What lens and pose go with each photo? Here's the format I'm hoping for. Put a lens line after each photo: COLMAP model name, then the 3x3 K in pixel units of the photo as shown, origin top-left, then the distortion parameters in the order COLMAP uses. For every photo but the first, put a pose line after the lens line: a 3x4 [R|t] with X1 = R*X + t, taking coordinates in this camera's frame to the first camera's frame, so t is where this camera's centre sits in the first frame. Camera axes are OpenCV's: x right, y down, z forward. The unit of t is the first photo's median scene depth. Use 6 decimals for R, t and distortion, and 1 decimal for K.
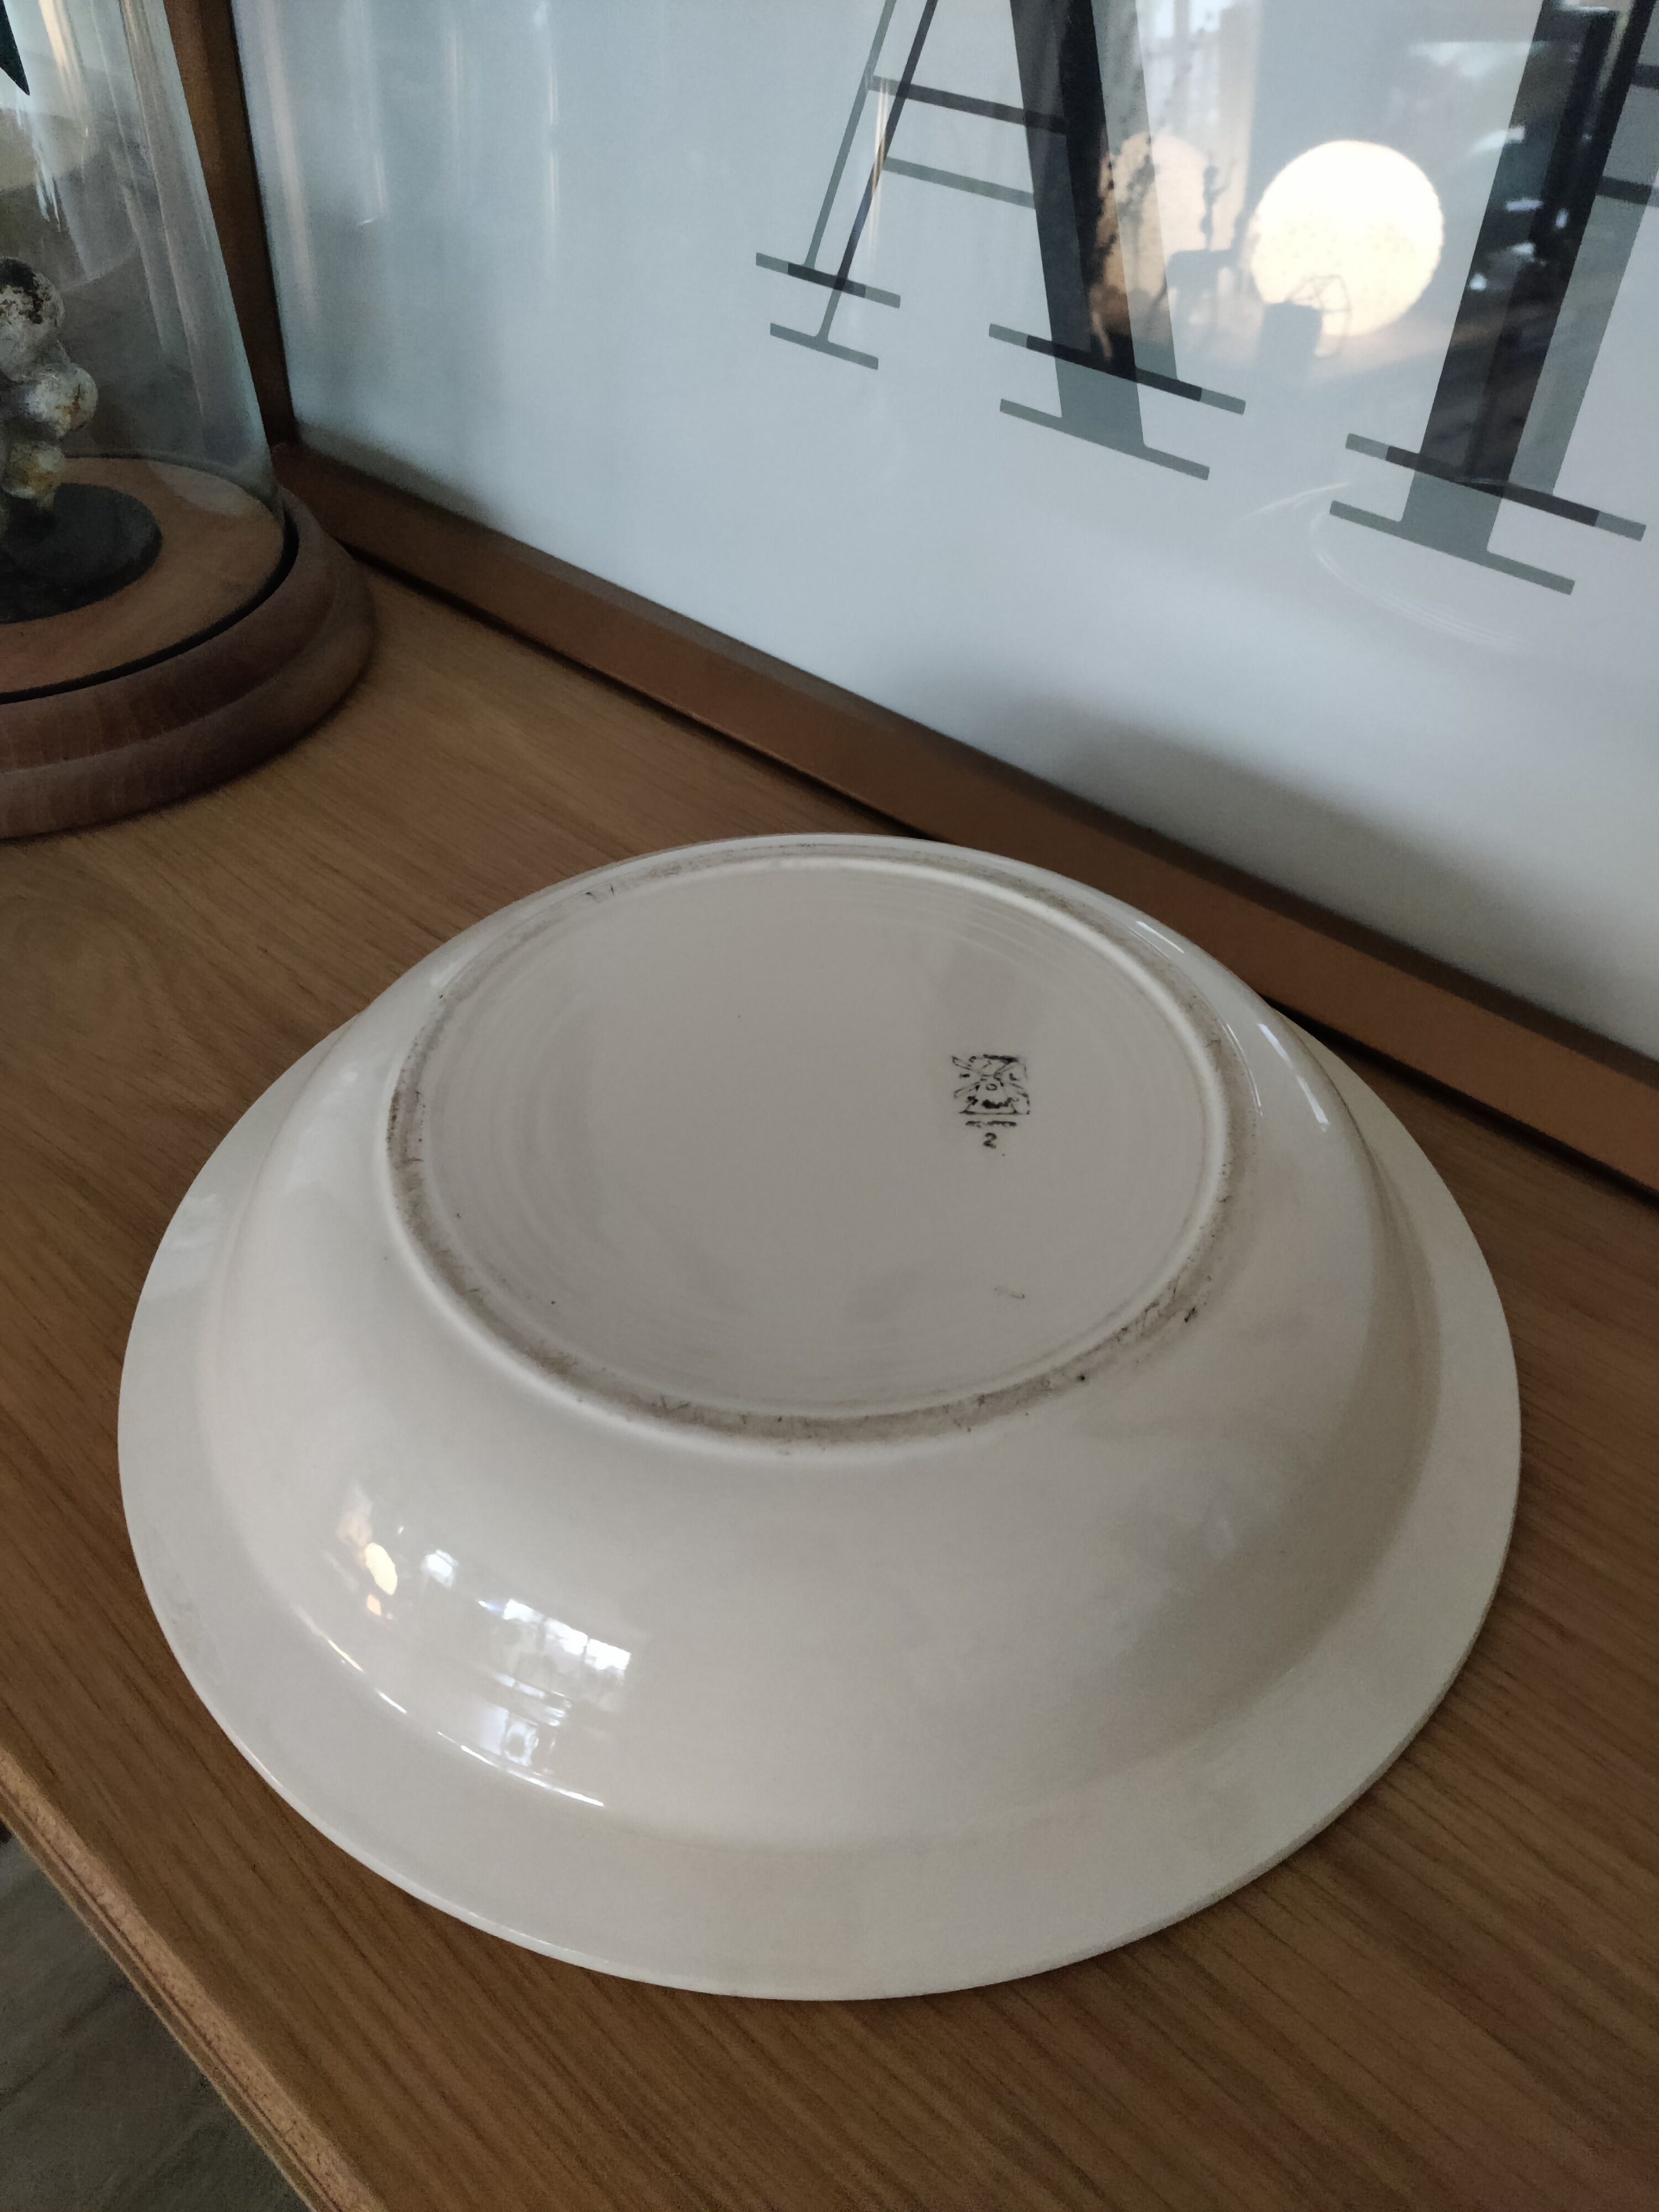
lens RADIAL K [[1773.2, 0, 829.5], [0, 1773.2, 1106.0], [0, 0, 1]] dist [-0.068295, 0.069716]
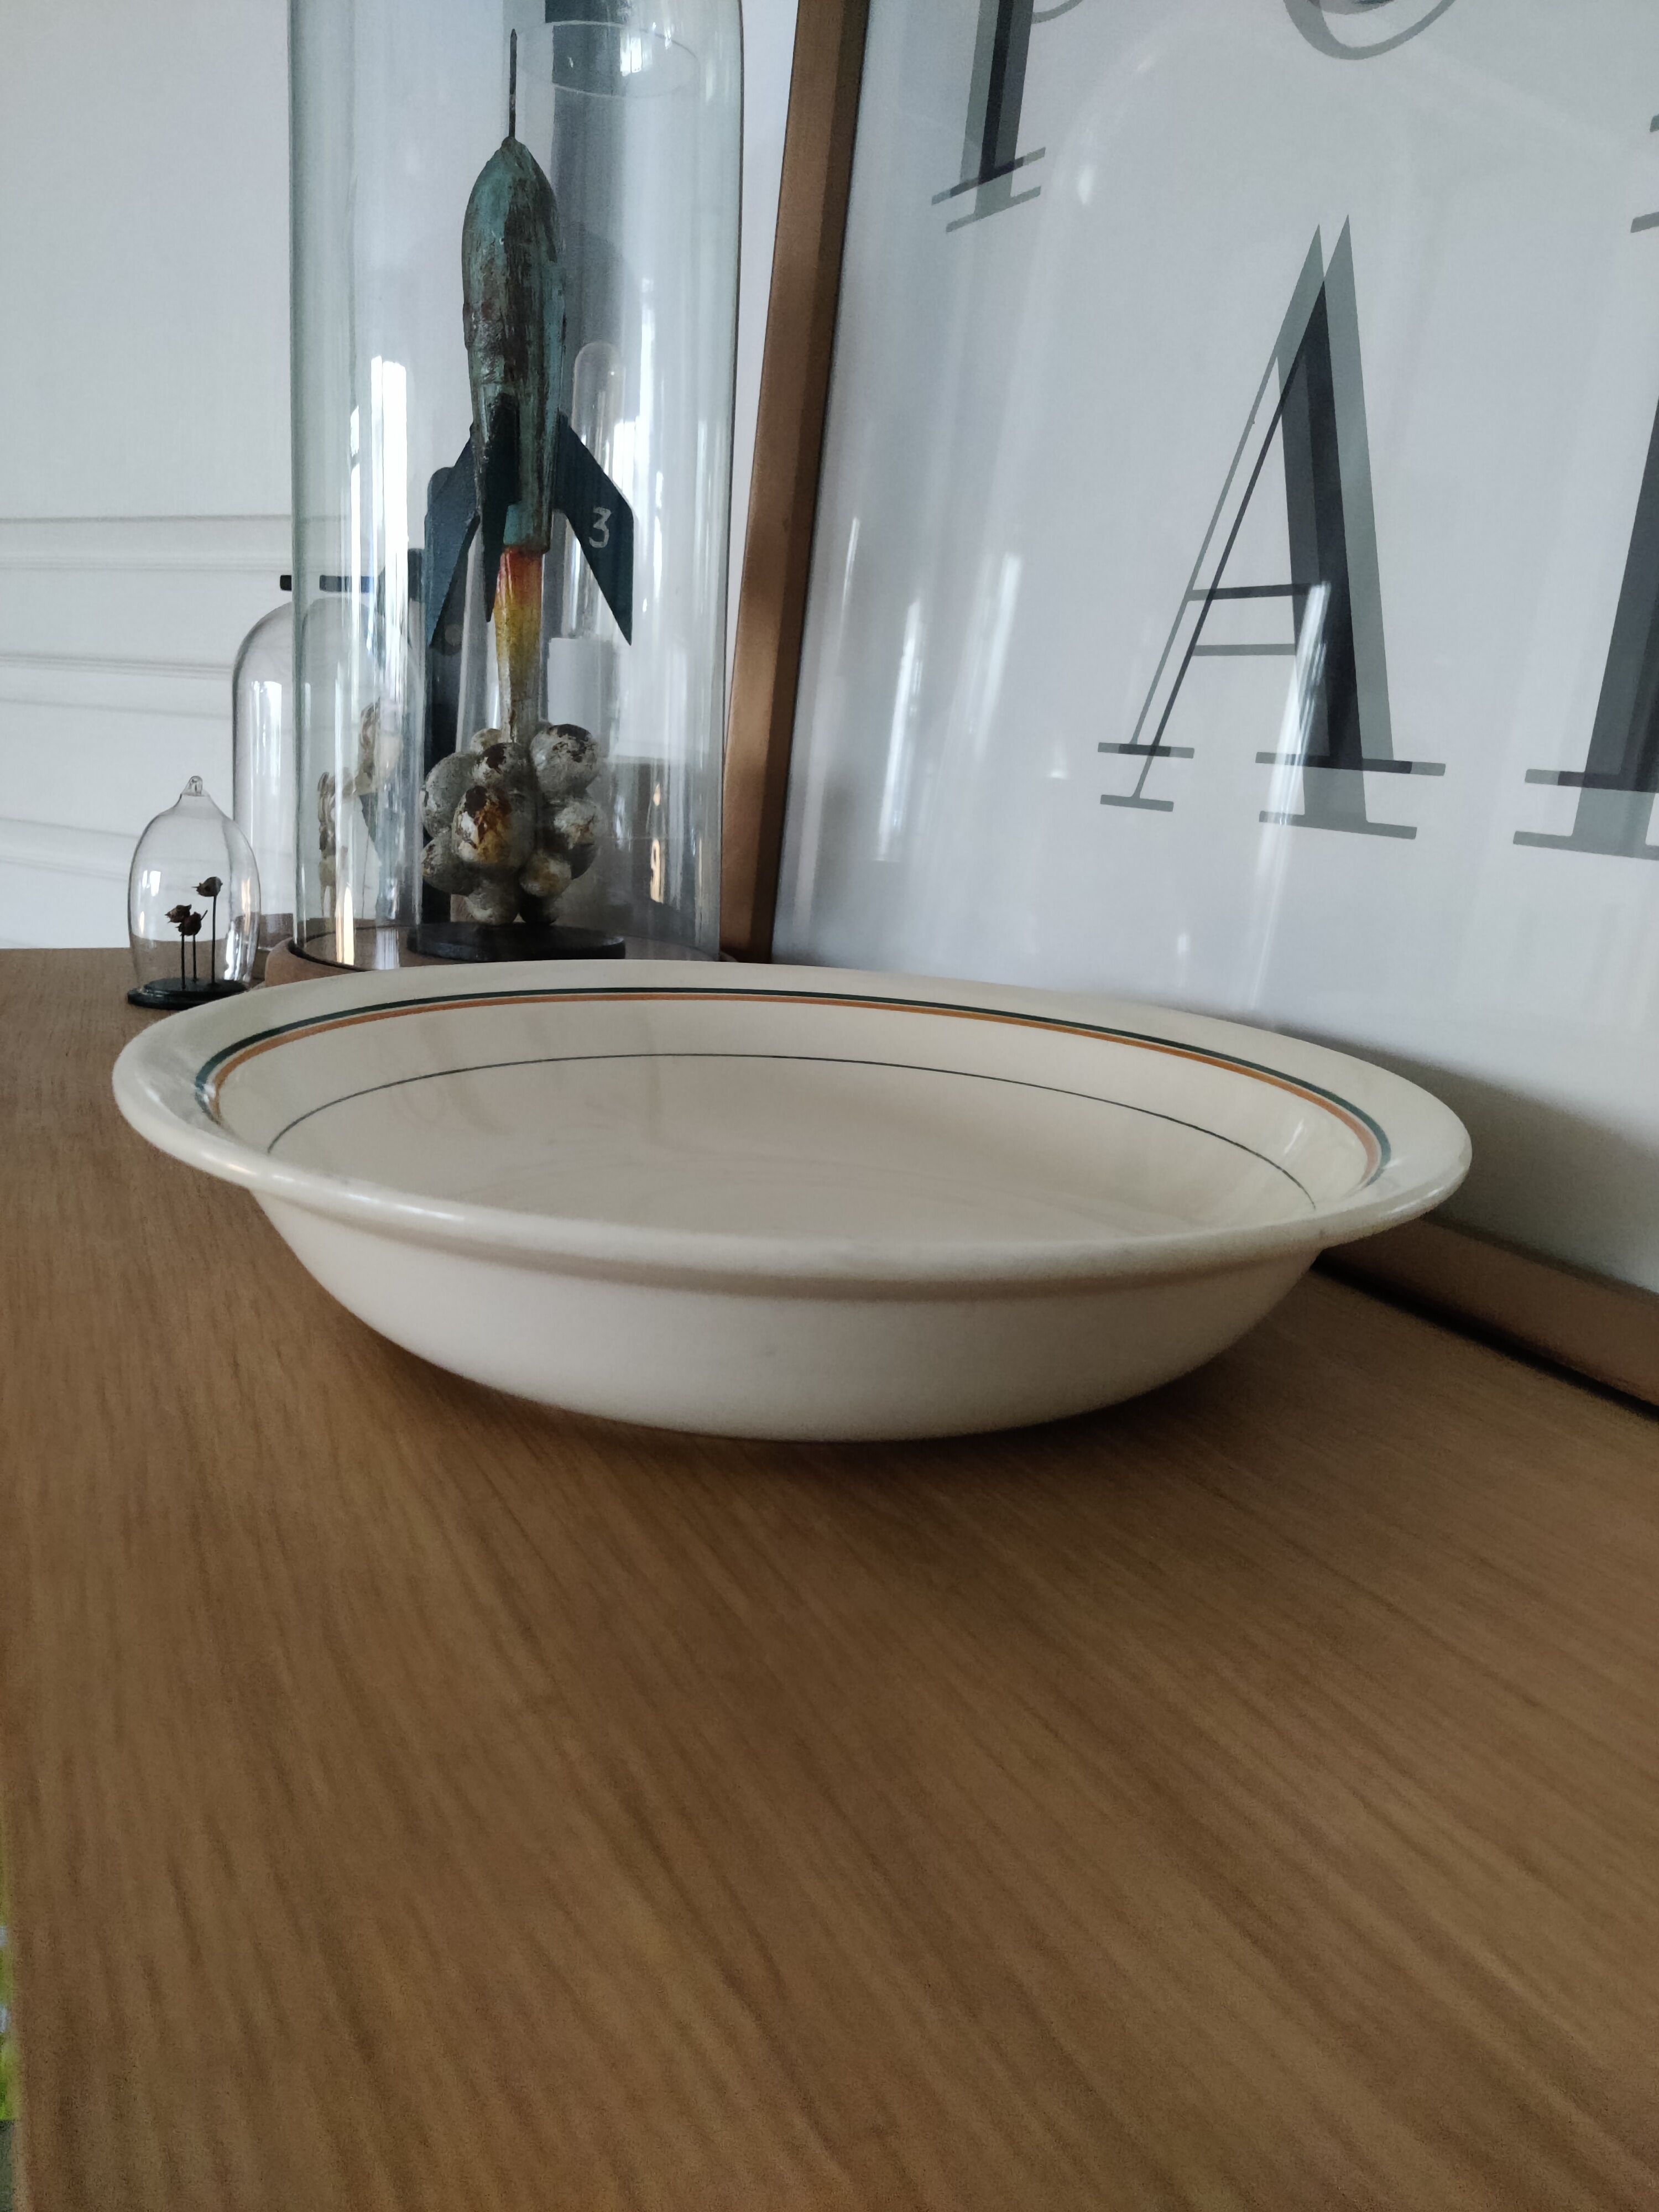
lens RADIAL K [[1705.3, 0, 829.5], [0, 1705.3, 1106.0], [0, 0, 1]] dist [0.008320, -0.070500]
pose [[0.927662, 0.128710, -0.350539, 0.294655], [-0.291225, 0.836931, -0.463393, 0.429770], [0.233734, 0.531958, 0.813873, 0.129131]]
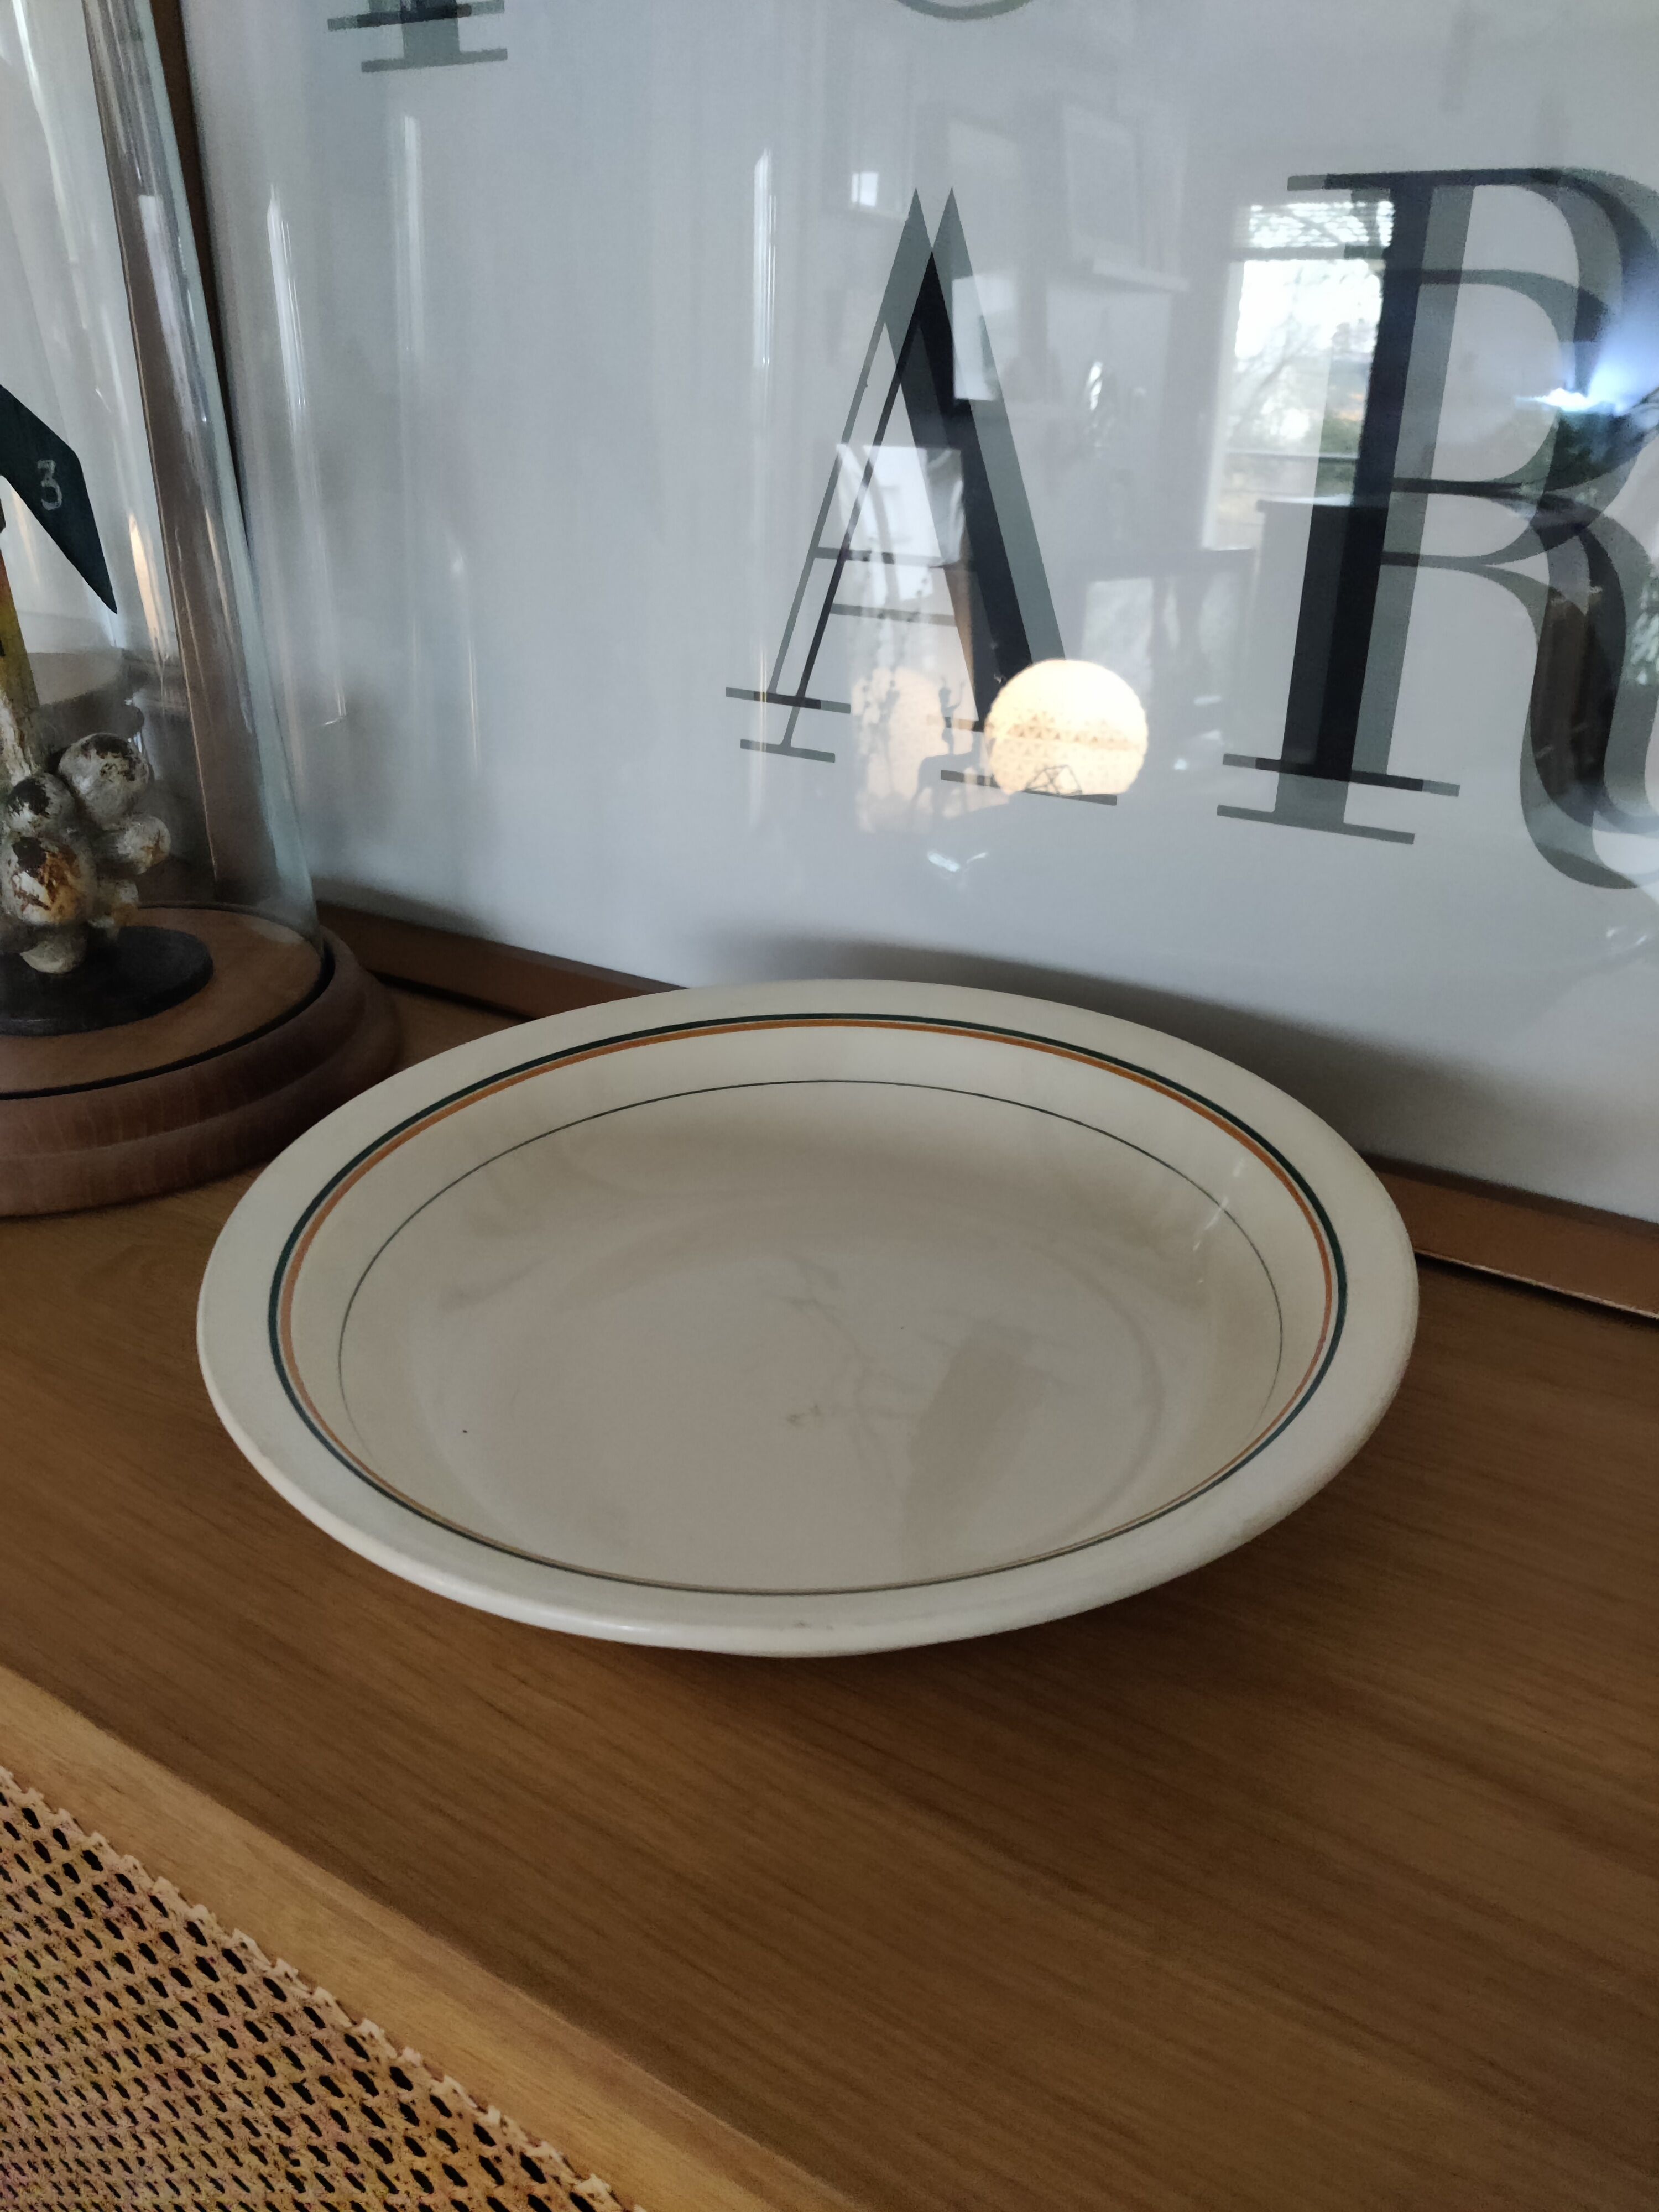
lens RADIAL K [[1730.8, 0, 829.5], [0, 1730.8, 1106.0], [0, 0, 1]] dist [0.044876, -0.082282]
pose [[0.987790, -0.099931, 0.119518, -0.183911], [0.128673, 0.955824, -0.264280, 0.182144], [-0.087828, 0.276432, 0.957012, -0.160847]]
